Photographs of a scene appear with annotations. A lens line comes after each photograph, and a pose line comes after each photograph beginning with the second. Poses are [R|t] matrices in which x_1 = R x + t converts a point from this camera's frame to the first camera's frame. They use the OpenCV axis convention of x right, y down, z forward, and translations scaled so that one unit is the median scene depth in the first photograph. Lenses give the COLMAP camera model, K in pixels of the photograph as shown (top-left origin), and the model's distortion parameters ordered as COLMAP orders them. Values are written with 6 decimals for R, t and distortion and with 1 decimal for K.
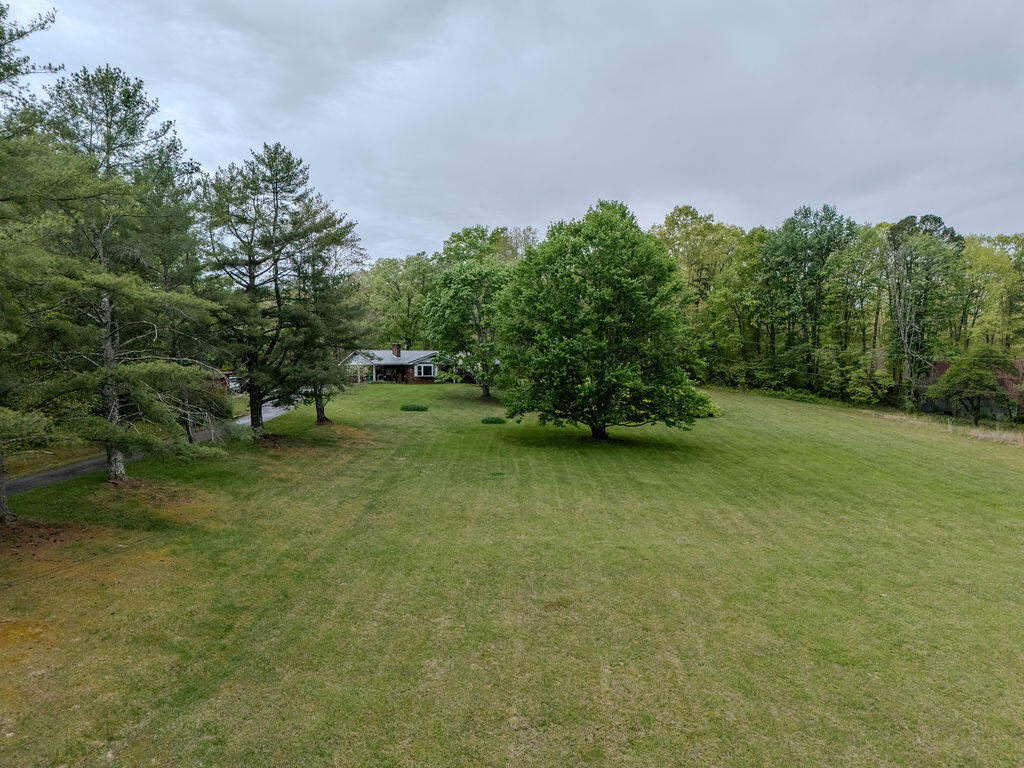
lens RADIAL K [[754.5, 0, 524.1], [0, 754.5, 387.1], [0, 0, 1]] dist [0.066278, -0.055142]
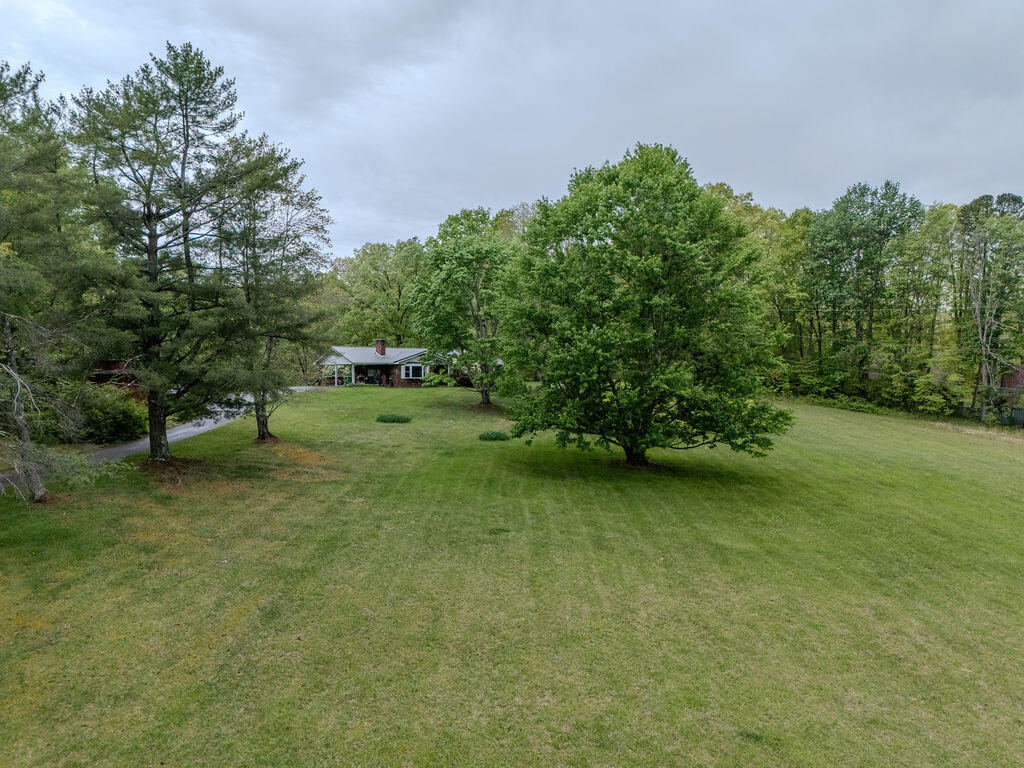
lens RADIAL K [[754.5, 0, 509.6], [0, 754.5, 375.4], [0, 0, 1]] dist [0.066278, -0.055142]
pose [[0.999719, 0.007437, -0.022501, -0.008839], [-0.007846, 0.999805, -0.018141, -0.004974], [0.022362, 0.018312, 0.999582, 0.258081]]
